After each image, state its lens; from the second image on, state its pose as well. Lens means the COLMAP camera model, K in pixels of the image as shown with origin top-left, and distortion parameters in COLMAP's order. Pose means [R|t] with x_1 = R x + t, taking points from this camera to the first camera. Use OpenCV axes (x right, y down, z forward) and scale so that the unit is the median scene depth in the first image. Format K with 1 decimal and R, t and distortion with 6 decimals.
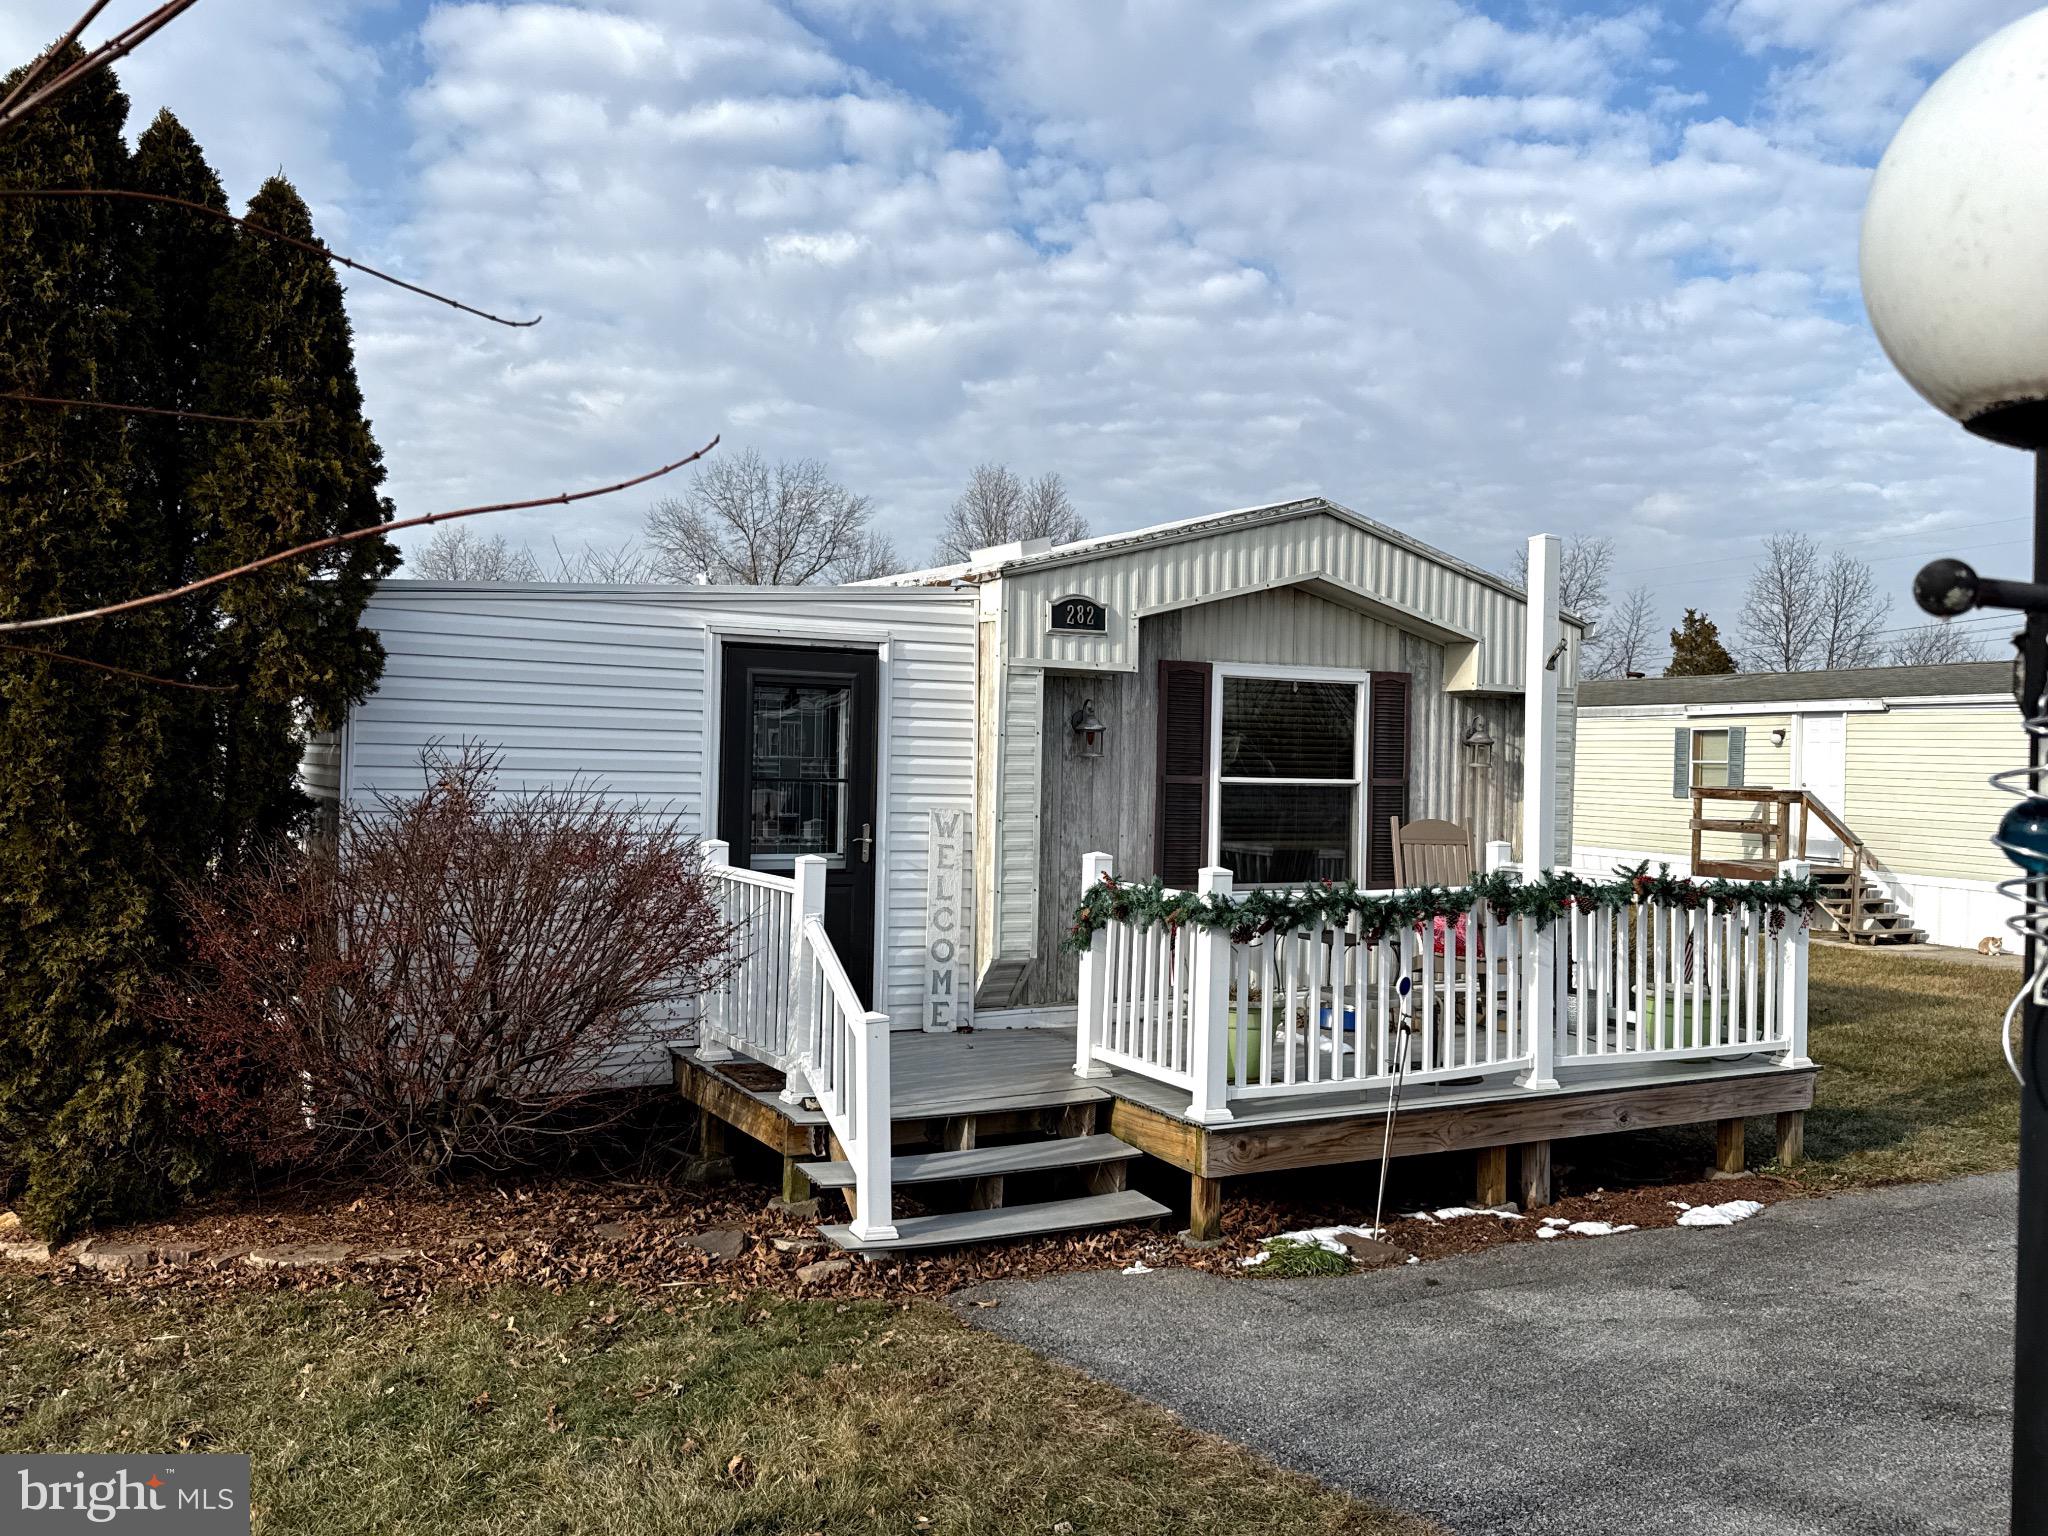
lens RADIAL K [[1703.7, 0, 1024.0], [0, 1703.7, 768.0], [0, 0, 1]] dist [0.048427, -0.006151]
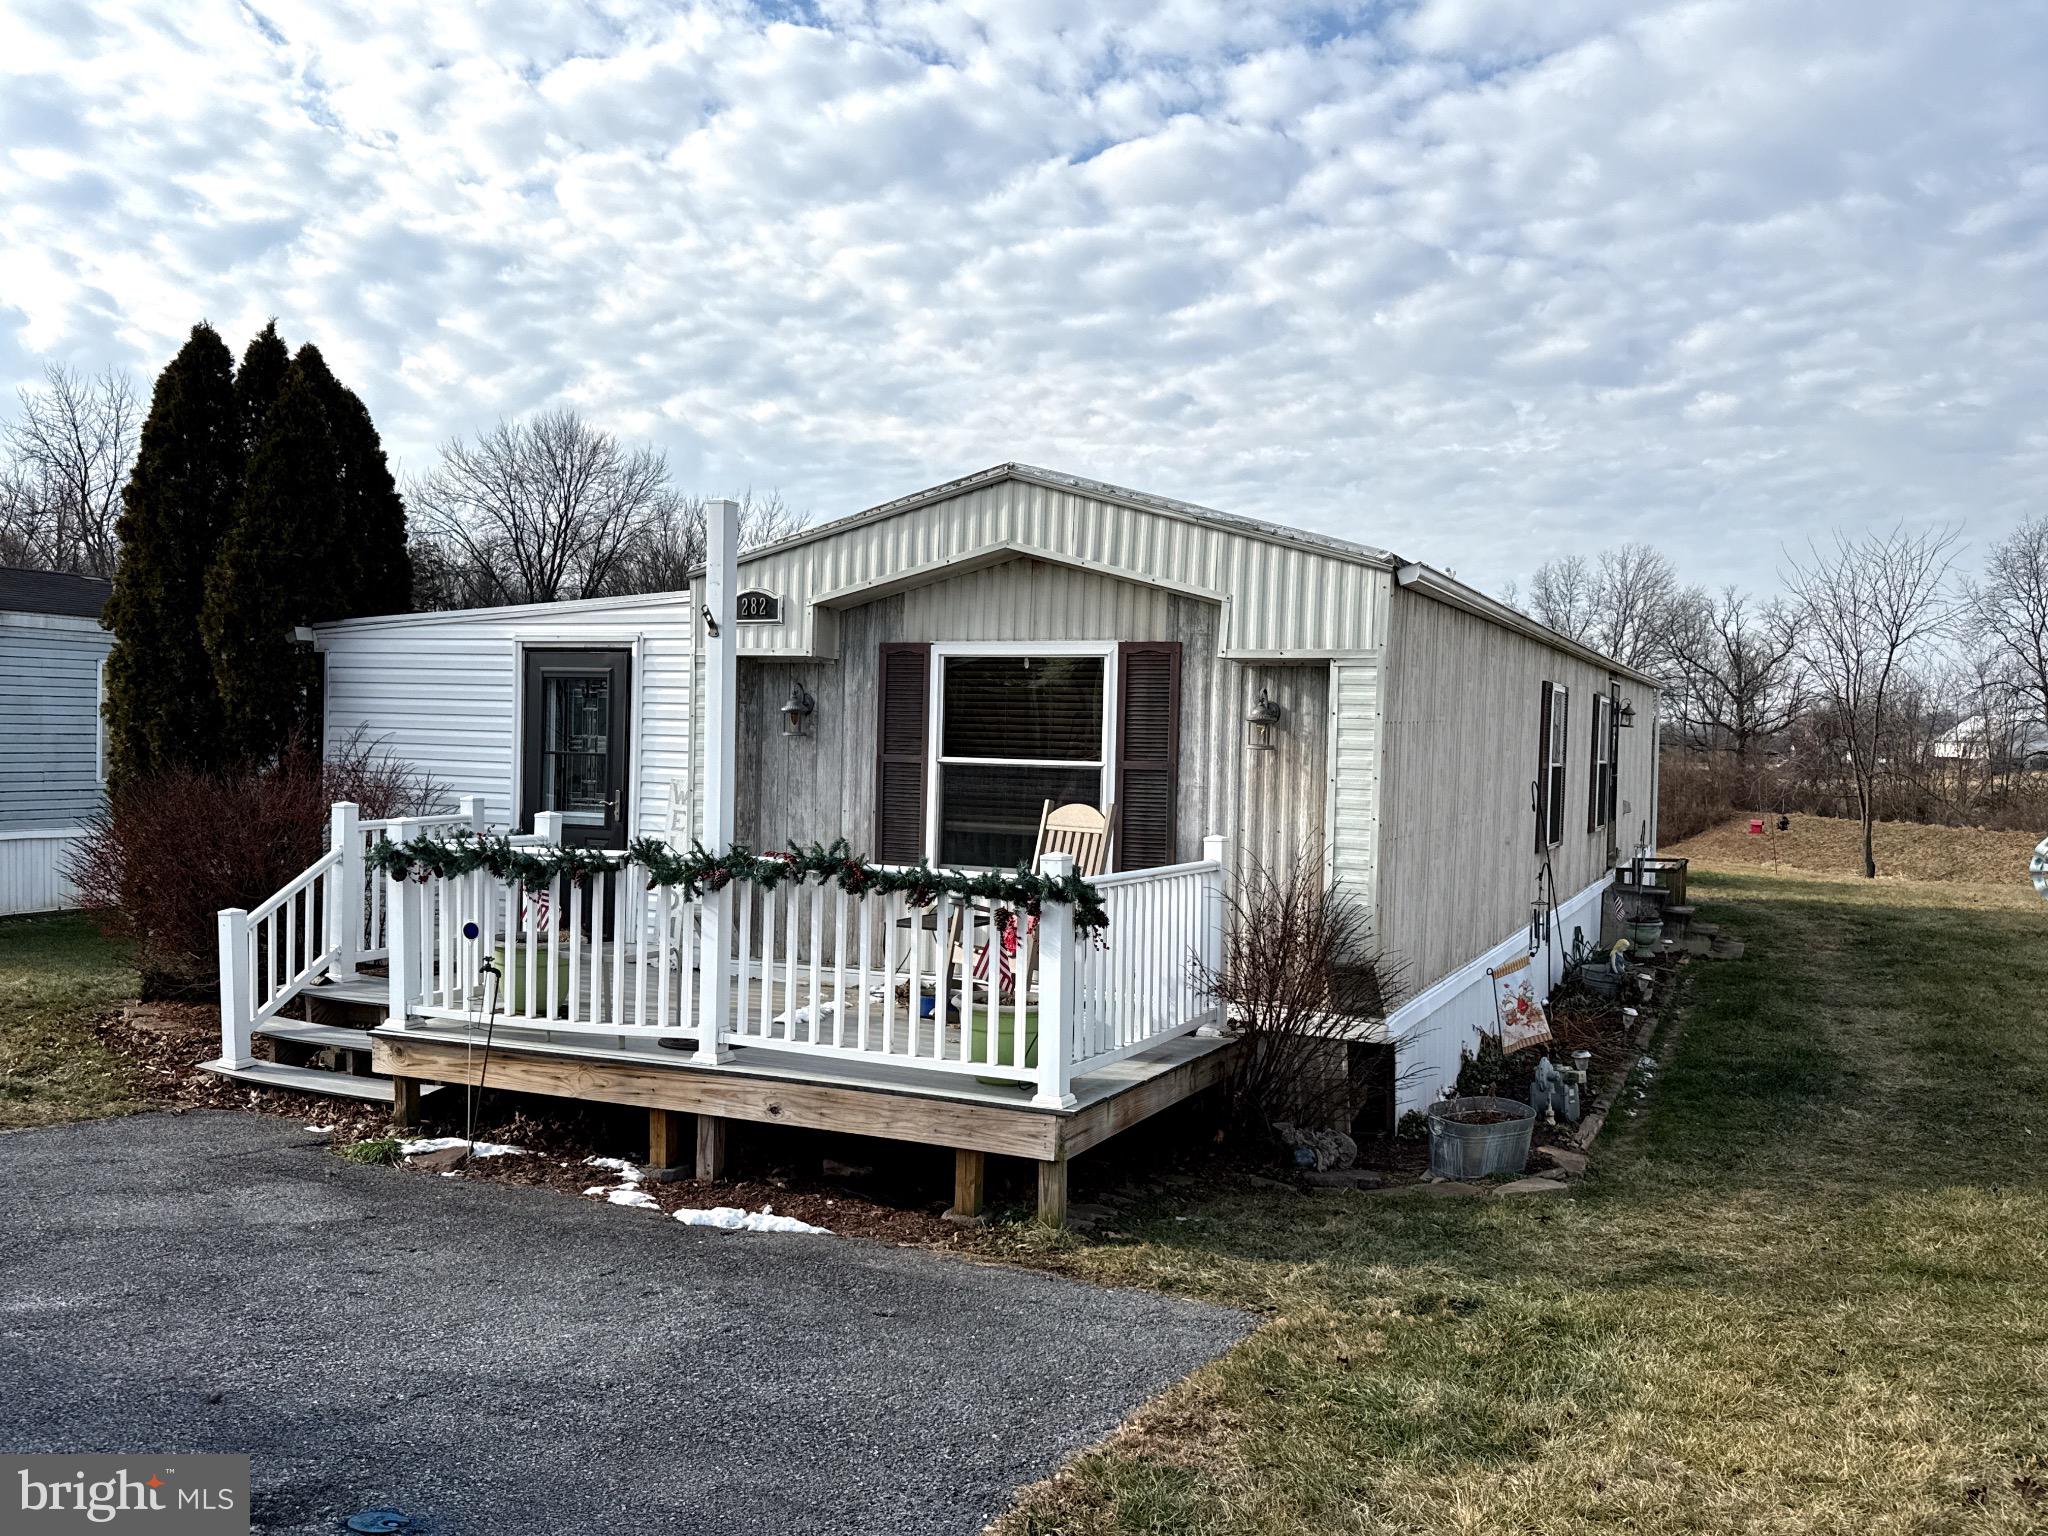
lens RADIAL K [[1703.7, 0, 1024.0], [0, 1703.7, 768.0], [0, 0, 1]] dist [0.048427, -0.006151]
pose [[0.600983, 0.004742, -0.799248, 0.956519], [-0.018483, 0.999797, -0.007966, 0.019226], [0.799048, 0.019560, 0.600948, 0.447110]]
